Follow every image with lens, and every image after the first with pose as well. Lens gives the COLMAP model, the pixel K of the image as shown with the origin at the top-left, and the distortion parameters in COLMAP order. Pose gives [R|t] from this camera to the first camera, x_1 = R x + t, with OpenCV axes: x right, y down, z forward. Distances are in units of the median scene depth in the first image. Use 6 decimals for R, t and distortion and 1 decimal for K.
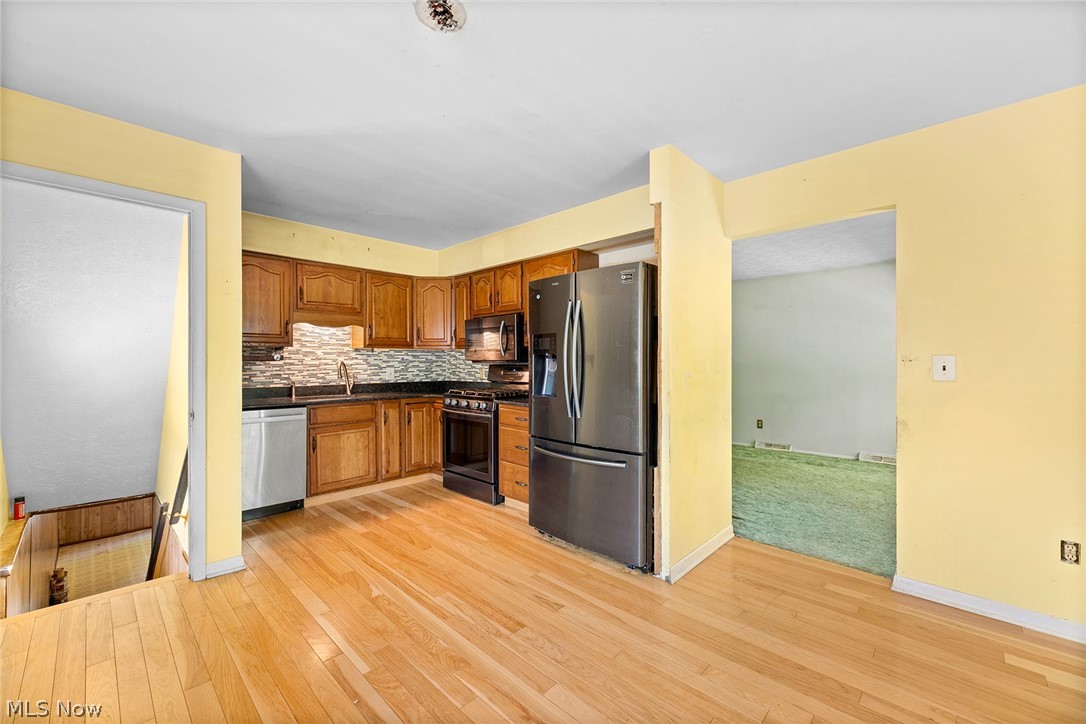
lens RADIAL K [[437.2, 0, 541.8], [0, 437.2, 363.2], [0, 0, 1]] dist [0.000035, -0.001746]
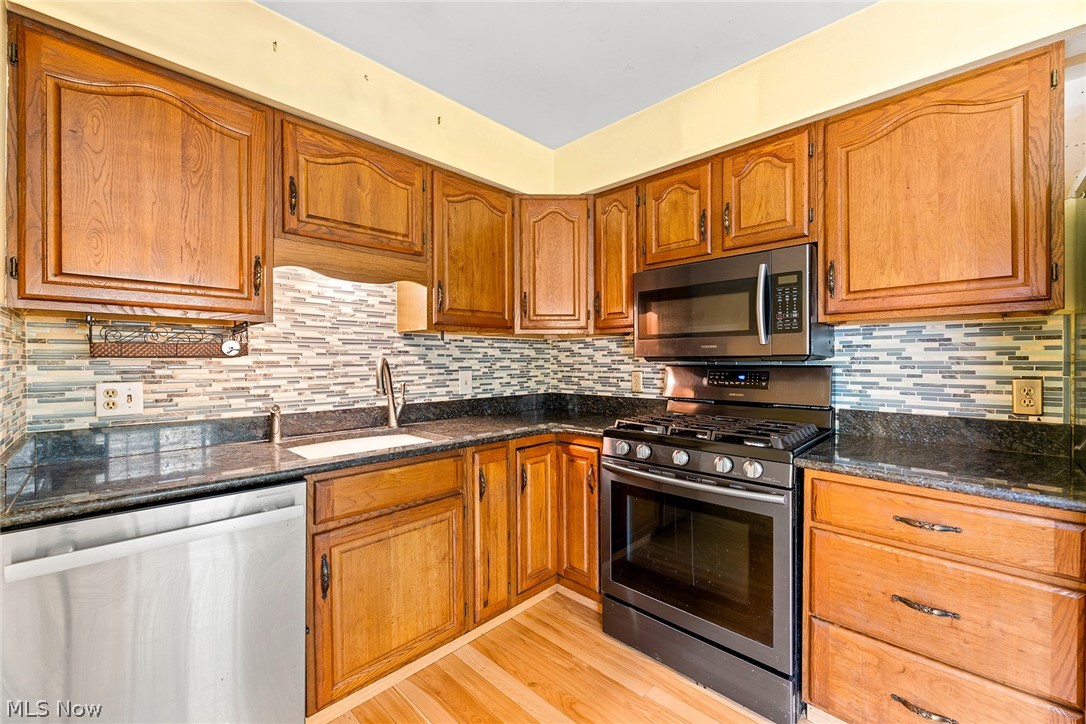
lens RADIAL K [[437.2, 0, 543.1], [0, 437.2, 360.7], [0, 0, 1]] dist [0.000035, -0.001746]
pose [[0.999998, 0.000390, 0.001690, -0.283035], [-0.000387, 0.999999, -0.001442, -0.001358], [-0.001691, 0.001441, 0.999998, 0.527139]]
